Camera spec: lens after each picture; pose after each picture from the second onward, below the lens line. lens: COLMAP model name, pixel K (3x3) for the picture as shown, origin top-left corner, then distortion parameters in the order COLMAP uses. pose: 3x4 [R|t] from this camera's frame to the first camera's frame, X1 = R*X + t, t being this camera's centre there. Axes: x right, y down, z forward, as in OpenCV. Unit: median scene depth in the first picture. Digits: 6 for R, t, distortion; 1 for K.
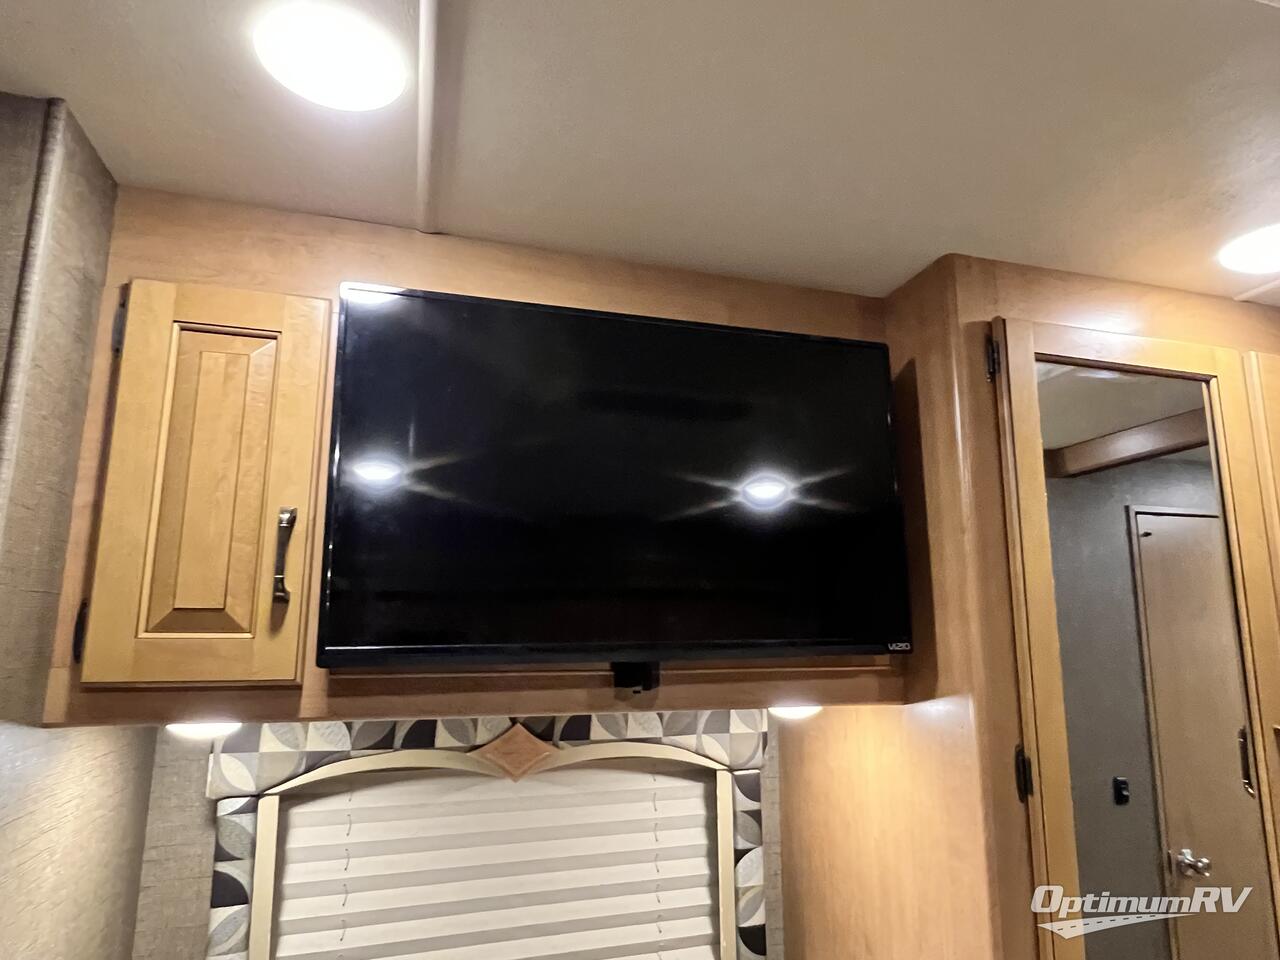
lens RADIAL K [[744.0, 0, 642.0], [0, 744.0, 485.2], [0, 0, 1]] dist [0.003947, 0.002417]
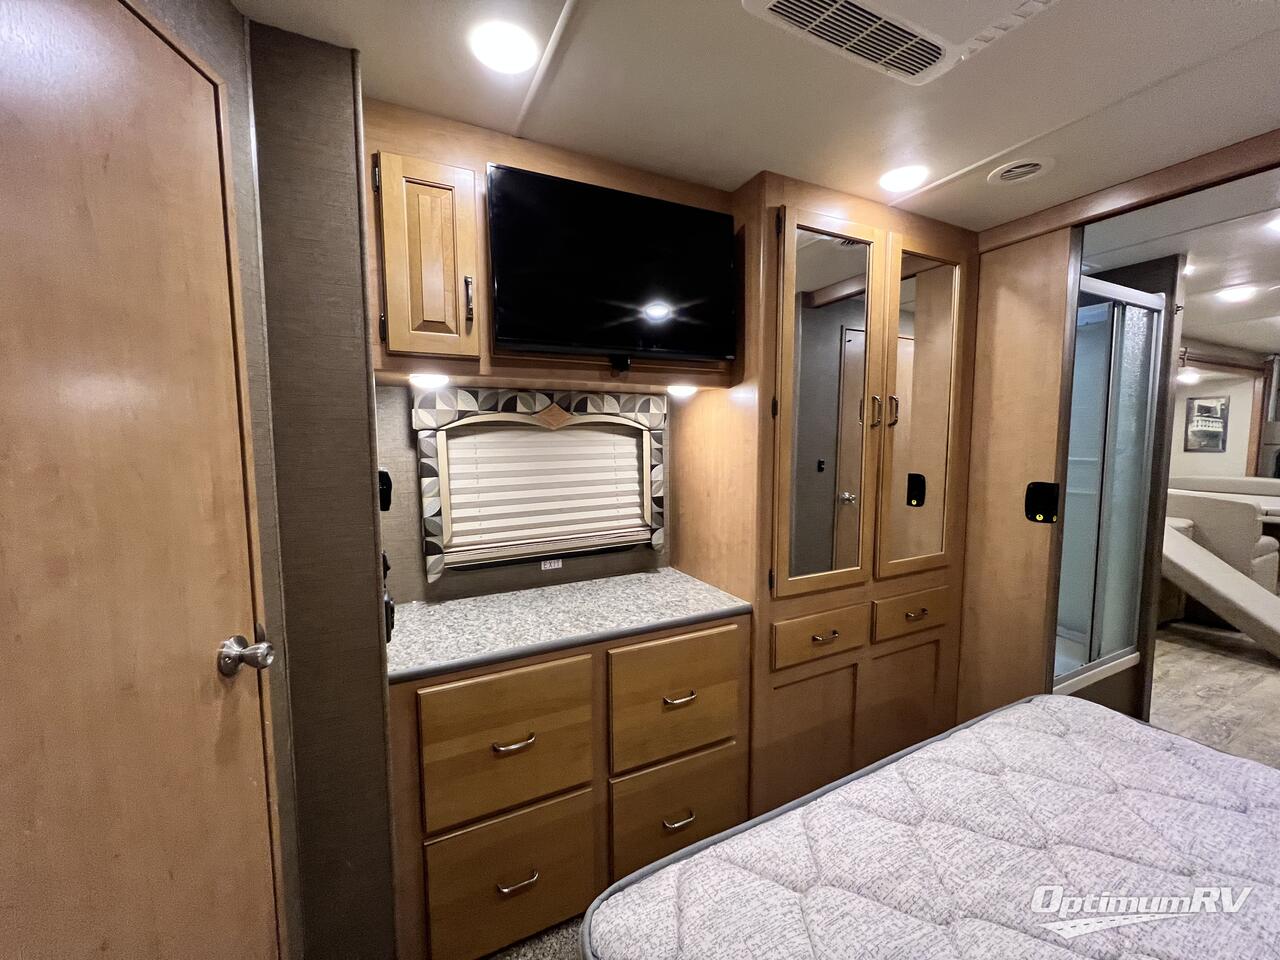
lens RADIAL K [[519.4, 0, 637.7], [0, 519.4, 480.2], [0, 0, 1]] dist [0.004286, 0.000433]
pose [[0.984269, -0.025069, 0.174888, -0.207043], [-0.019739, 0.968081, 0.249858, 0.168204], [-0.175570, -0.249379, 0.952358, -0.528600]]
